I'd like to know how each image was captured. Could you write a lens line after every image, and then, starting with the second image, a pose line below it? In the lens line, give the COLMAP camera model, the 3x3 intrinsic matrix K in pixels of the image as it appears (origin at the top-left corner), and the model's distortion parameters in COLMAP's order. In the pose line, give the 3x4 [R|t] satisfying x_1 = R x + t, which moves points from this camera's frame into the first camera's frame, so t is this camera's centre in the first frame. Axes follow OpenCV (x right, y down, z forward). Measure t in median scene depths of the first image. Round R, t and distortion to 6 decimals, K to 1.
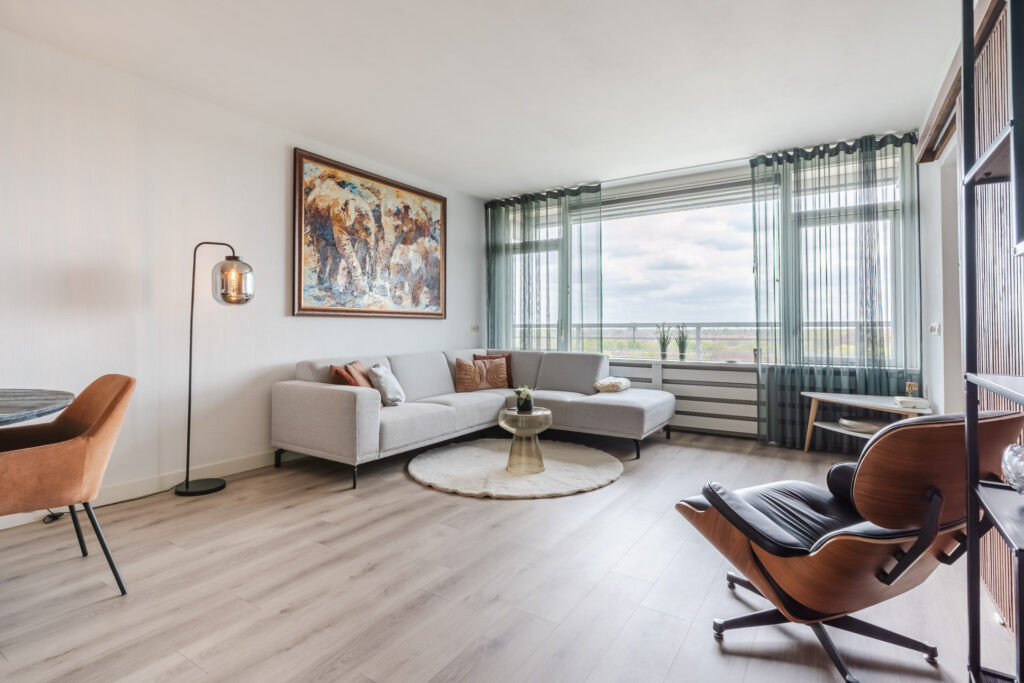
lens RADIAL K [[499.7, 0, 507.6], [0, 499.7, 319.6], [0, 0, 1]] dist [0.002234, 0.000353]
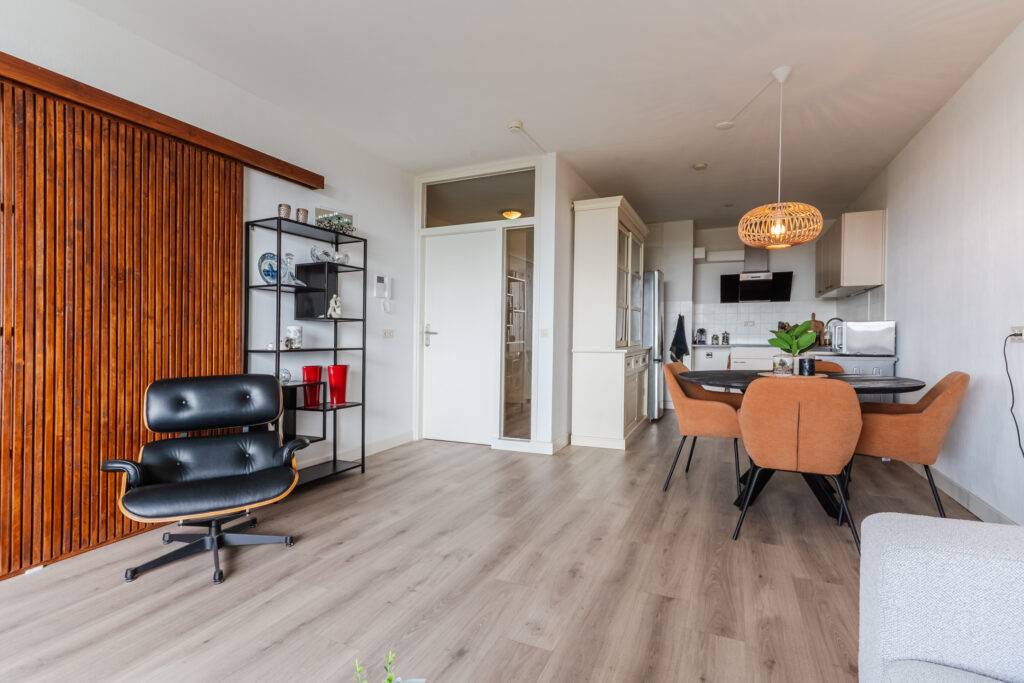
lens RADIAL K [[494.1, 0, 512.2], [0, 494.1, 336.2], [0, 0, 1]] dist [0.004155, 0.000389]
pose [[-0.986800, 0.000625, -0.161943, 0.005341], [0.002798, 0.999909, -0.013195, 0.016272], [0.161920, -0.013474, -0.986712, 0.967489]]
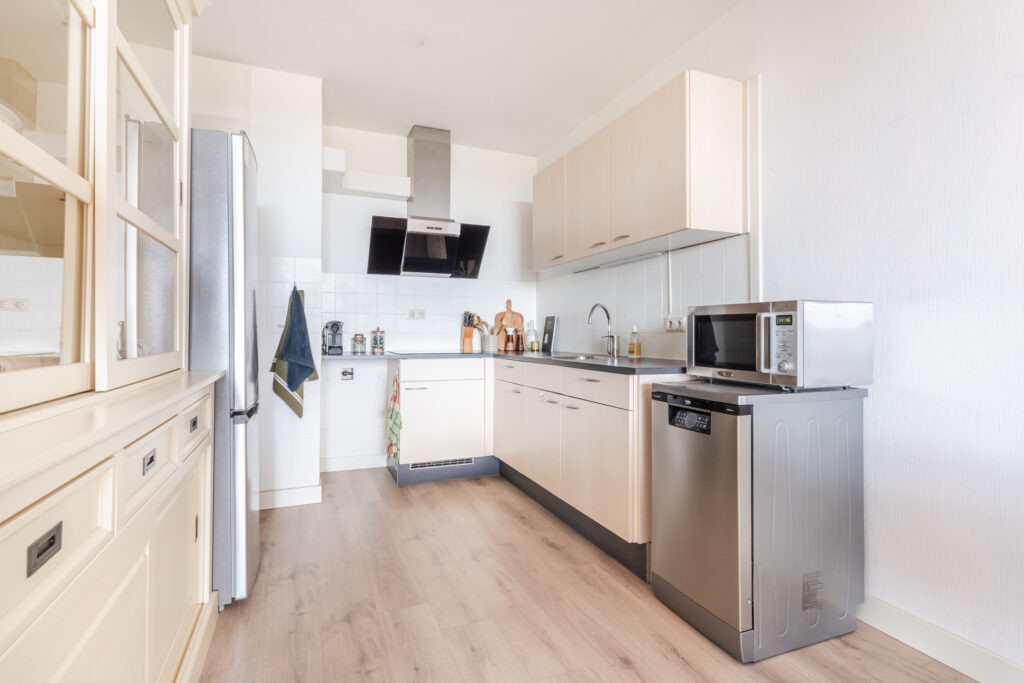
lens RADIAL K [[495.7, 0, 509.0], [0, 495.7, 330.5], [0, 0, 1]] dist [0.005583, 0.000281]
pose [[-0.565976, -0.008648, -0.824377, -0.374610], [0.009106, 0.999818, -0.016740, 0.002450], [0.824372, -0.016981, -0.565794, 0.142326]]
